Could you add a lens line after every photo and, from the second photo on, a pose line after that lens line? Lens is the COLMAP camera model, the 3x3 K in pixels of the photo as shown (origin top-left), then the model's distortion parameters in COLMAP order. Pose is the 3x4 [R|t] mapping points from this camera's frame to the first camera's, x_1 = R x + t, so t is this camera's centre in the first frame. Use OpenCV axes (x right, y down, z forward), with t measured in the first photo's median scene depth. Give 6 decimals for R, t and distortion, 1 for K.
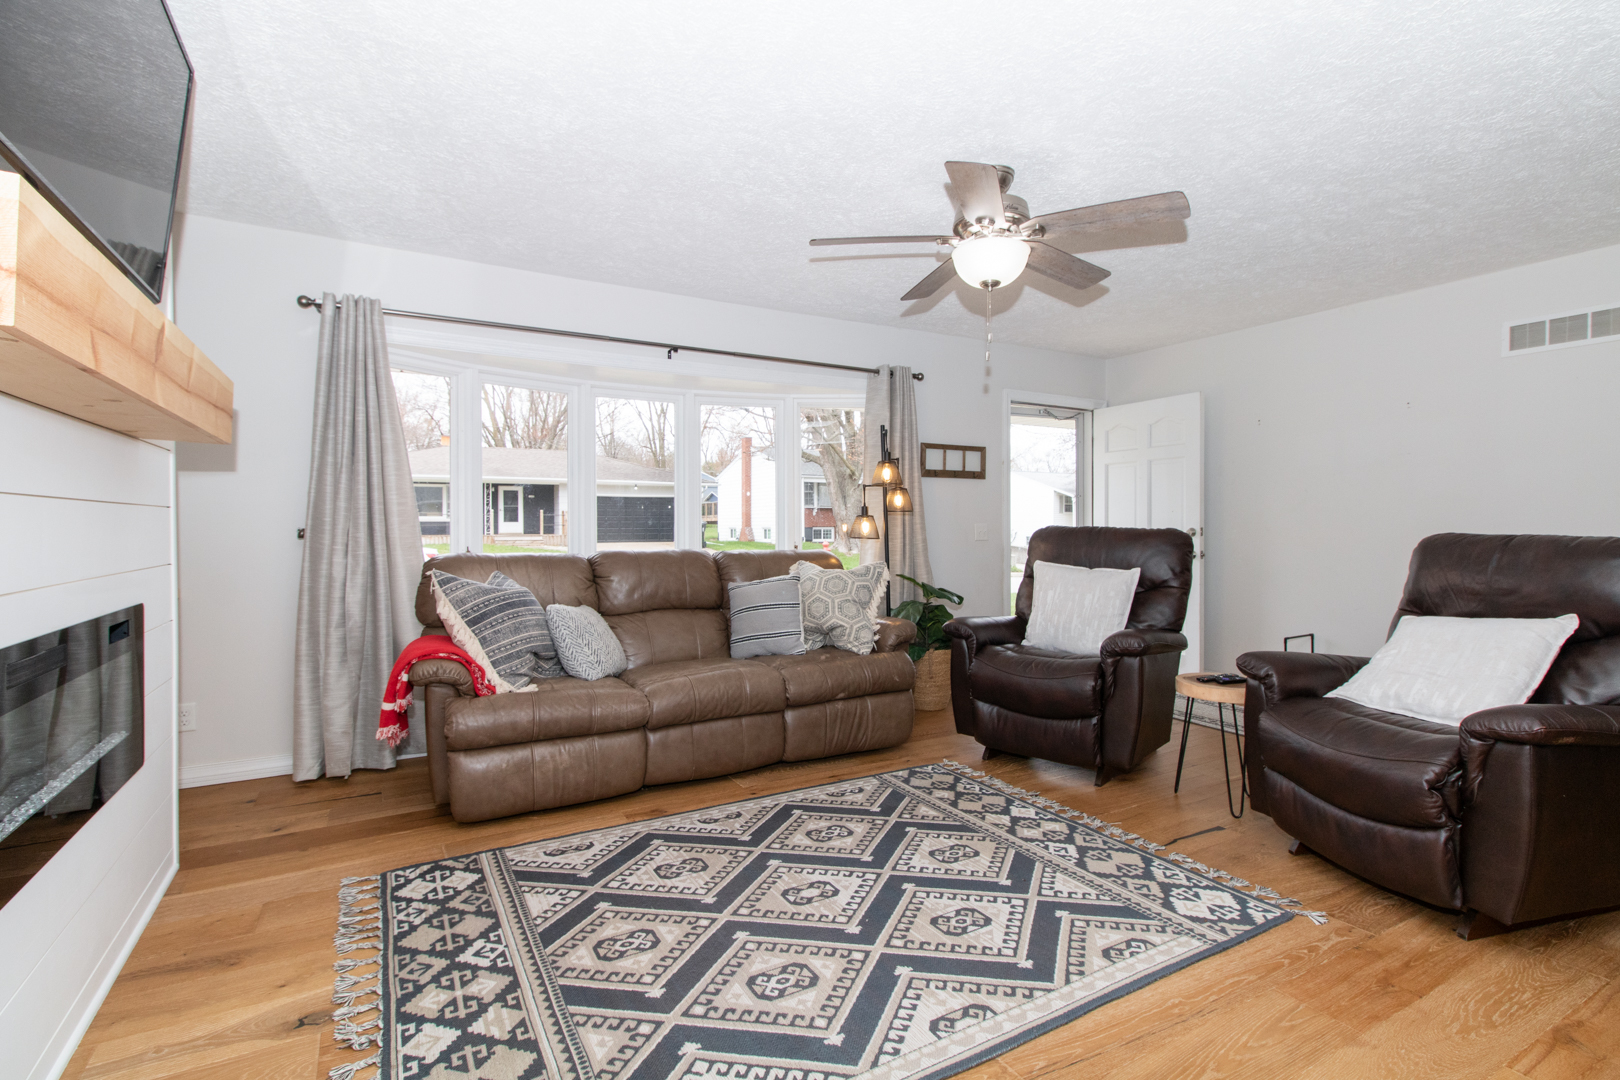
lens RADIAL K [[759.0, 0, 811.2], [0, 759.0, 543.7], [0, 0, 1]] dist [-0.000558, 0.000108]
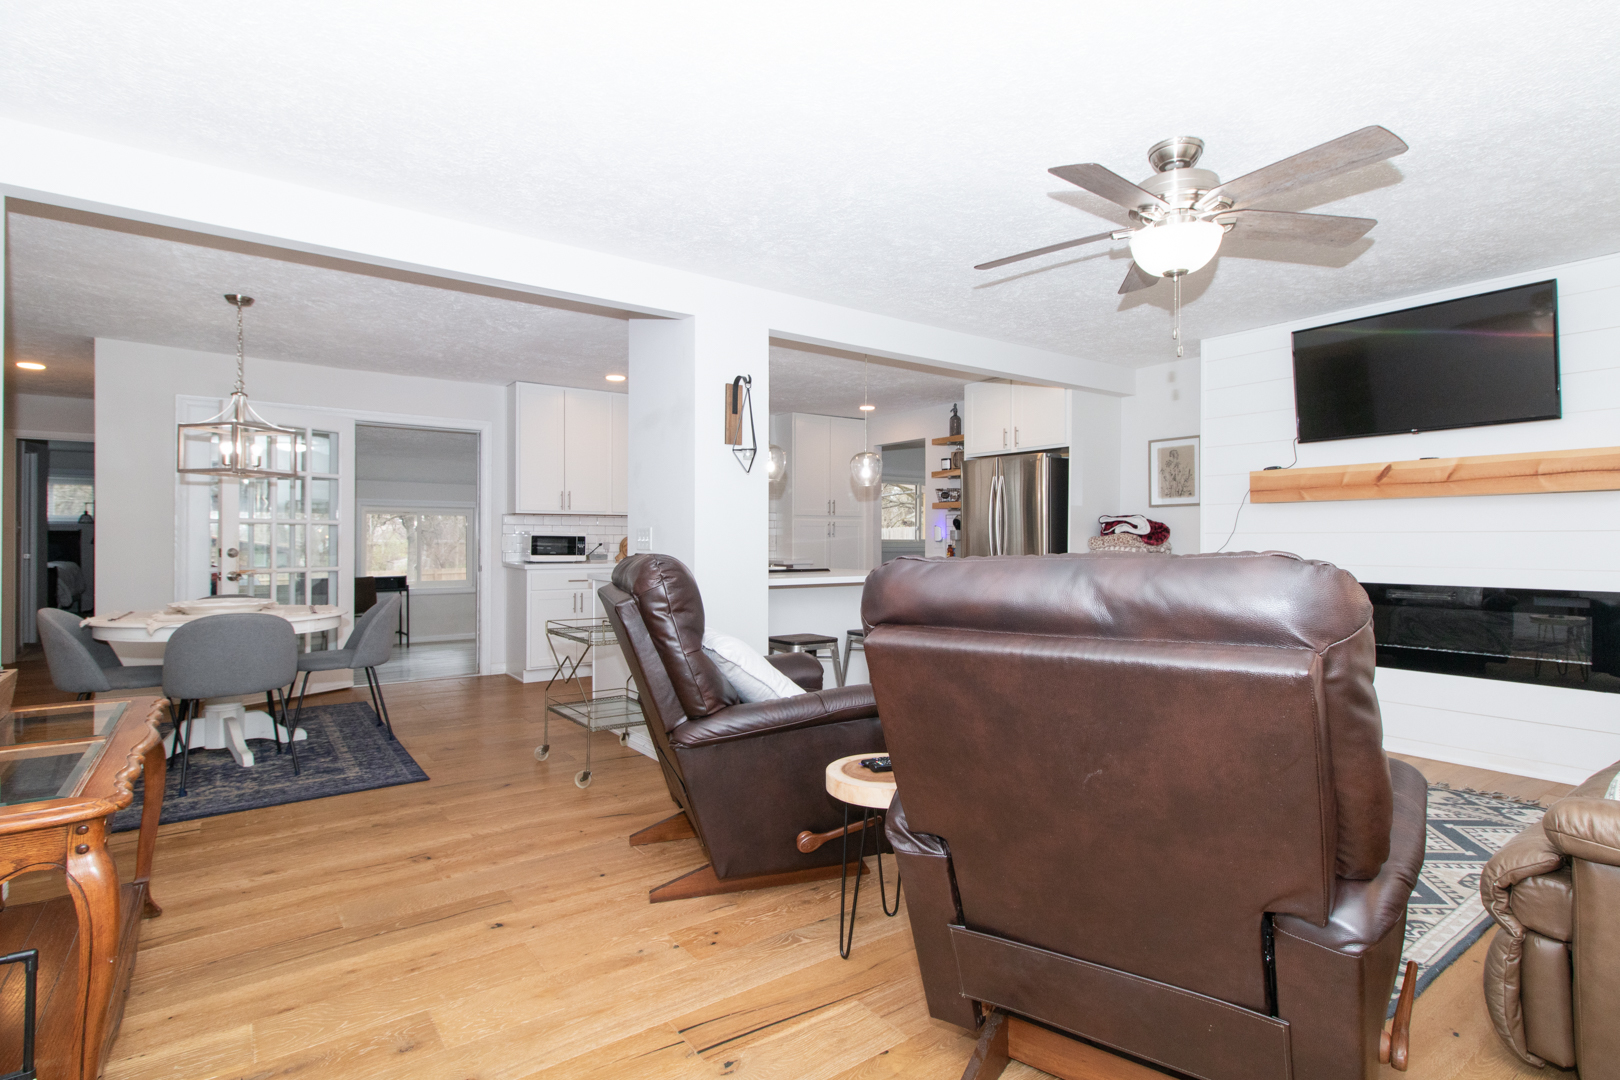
lens RADIAL K [[765.6, 0, 815.6], [0, 765.6, 538.9], [0, 0, 1]] dist [-0.011496, -0.000011]
pose [[-0.992925, -0.000769, -0.118737, 0.714213], [-0.003609, 0.999713, 0.023703, -0.047936], [0.118684, 0.023964, -0.992643, 1.697362]]
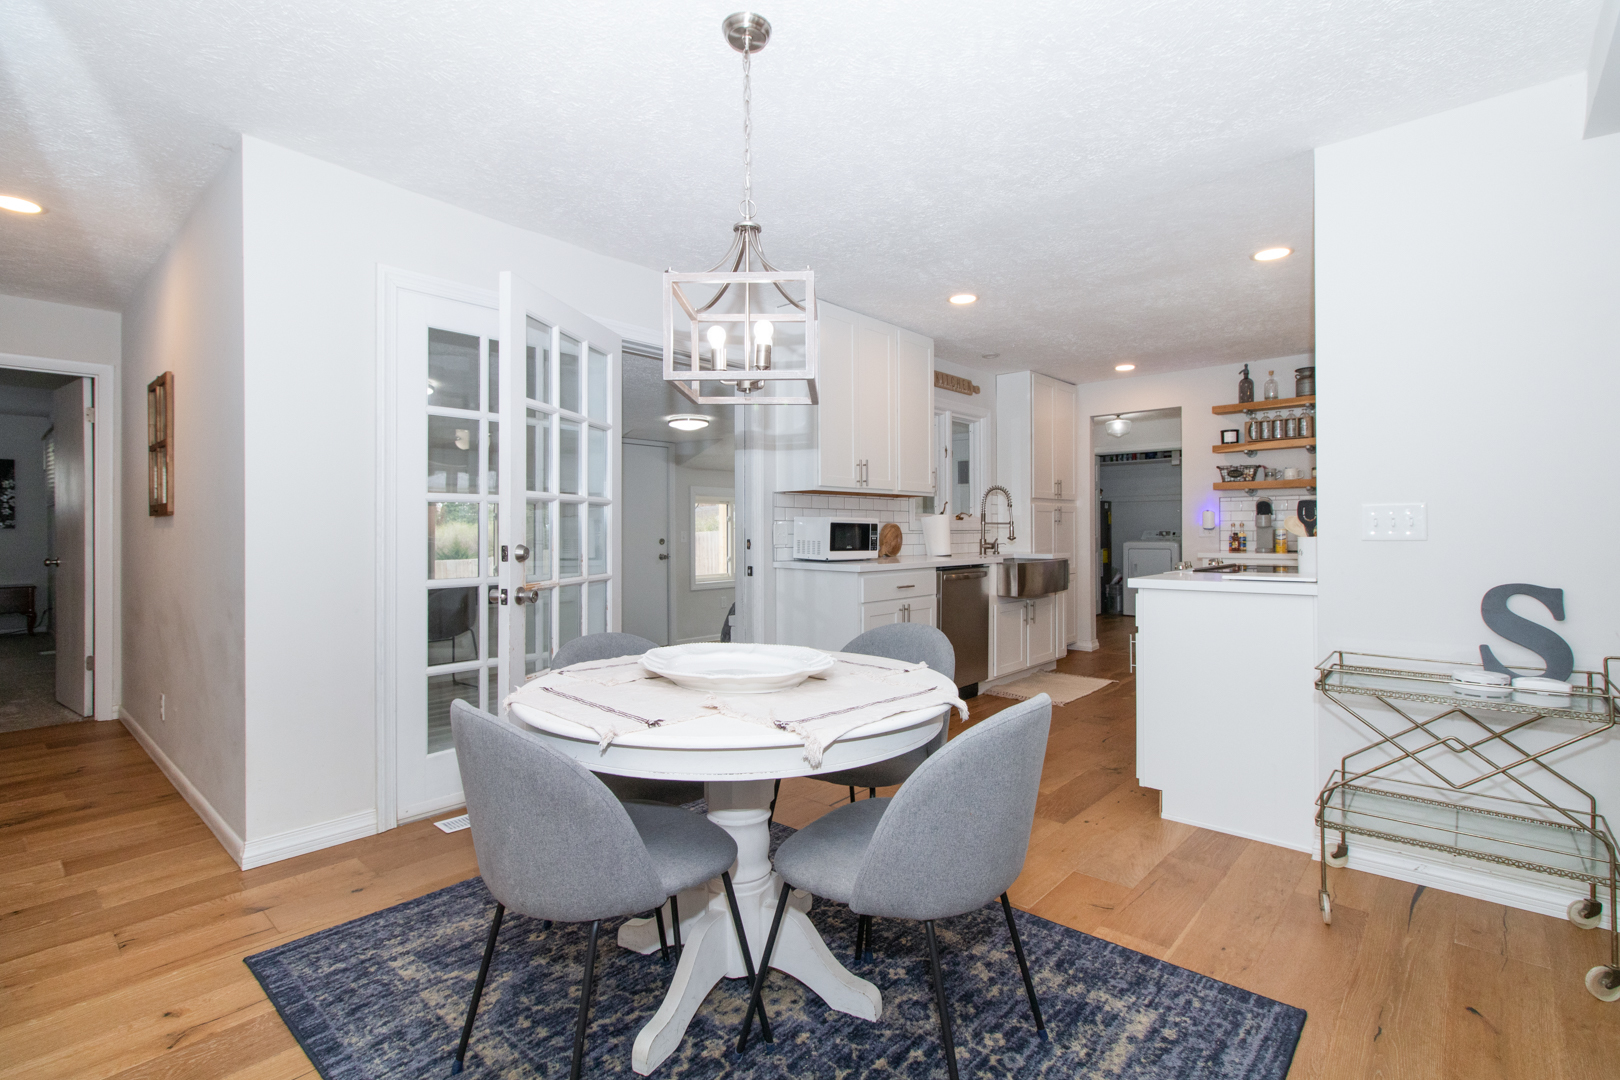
lens RADIAL K [[758.8, 0, 819.9], [0, 758.8, 524.0], [0, 0, 1]] dist [-0.001978, 0.000218]
pose [[-0.950203, 0.001651, -0.311627, 1.678442], [-0.003372, 0.999873, 0.015579, -0.025071], [0.311613, 0.015854, -0.950077, 0.907181]]
